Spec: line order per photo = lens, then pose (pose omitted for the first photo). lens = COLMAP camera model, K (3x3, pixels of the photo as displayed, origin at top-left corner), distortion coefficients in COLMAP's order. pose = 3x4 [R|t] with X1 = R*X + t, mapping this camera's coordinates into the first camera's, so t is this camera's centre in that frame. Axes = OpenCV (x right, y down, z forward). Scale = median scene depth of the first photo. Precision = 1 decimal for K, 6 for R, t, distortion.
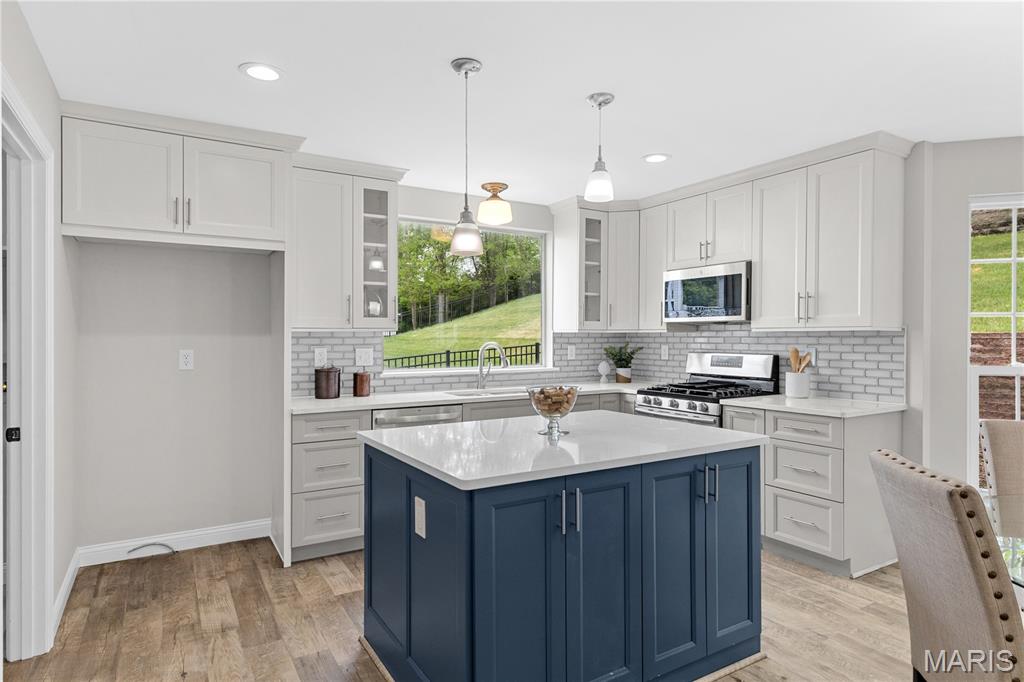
lens RADIAL K [[586.9, 0, 512.8], [0, 586.9, 337.6], [0, 0, 1]] dist [0.010985, -0.003042]
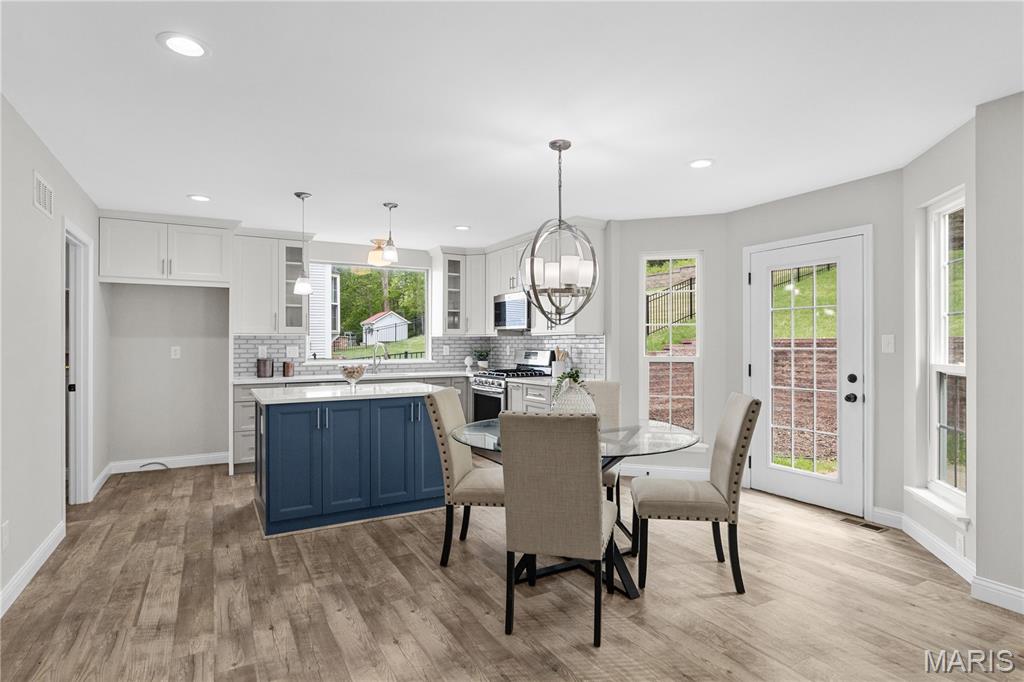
lens RADIAL K [[586.9, 0, 541.7], [0, 586.9, 344.0], [0, 0, 1]] dist [0.010985, -0.003042]
pose [[0.999255, 0.000115, -0.038604, 0.501741], [-0.000096, 1.000000, 0.000489, 0.011887], [0.038604, -0.000485, 0.999254, -0.570646]]
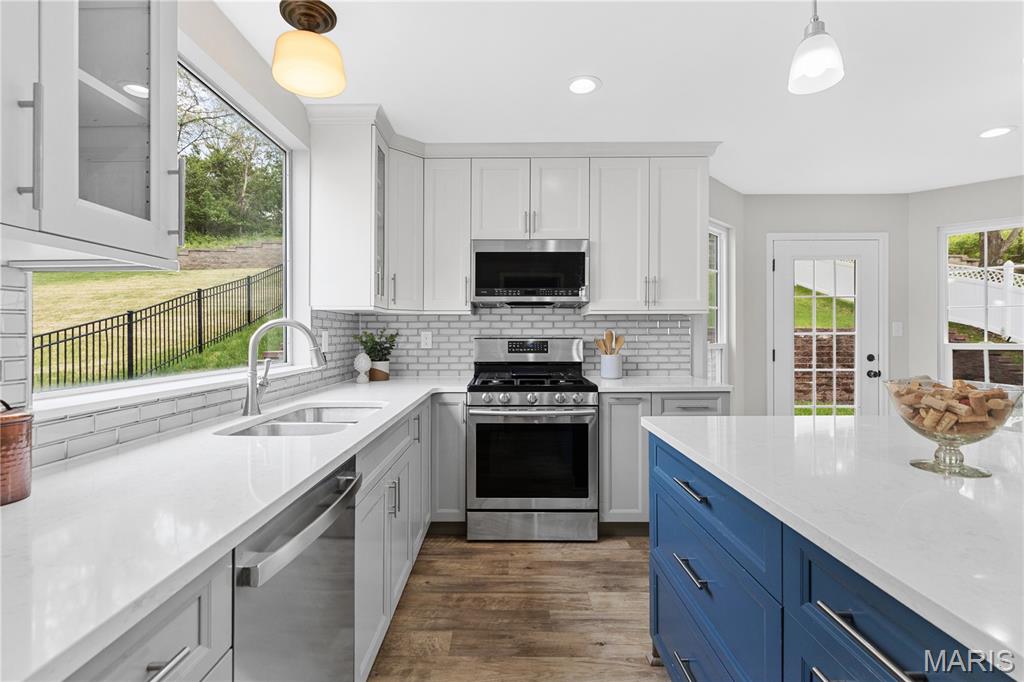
lens RADIAL K [[469.3, 0, 511.0], [0, 469.3, 339.3], [0, 0, 1]] dist [0.002792, 0.000069]
pose [[0.542056, -0.007784, 0.840306, -0.300351], [0.003307, 0.999969, 0.007130, 0.024902], [-0.840336, -0.001086, 0.542065, 0.675221]]
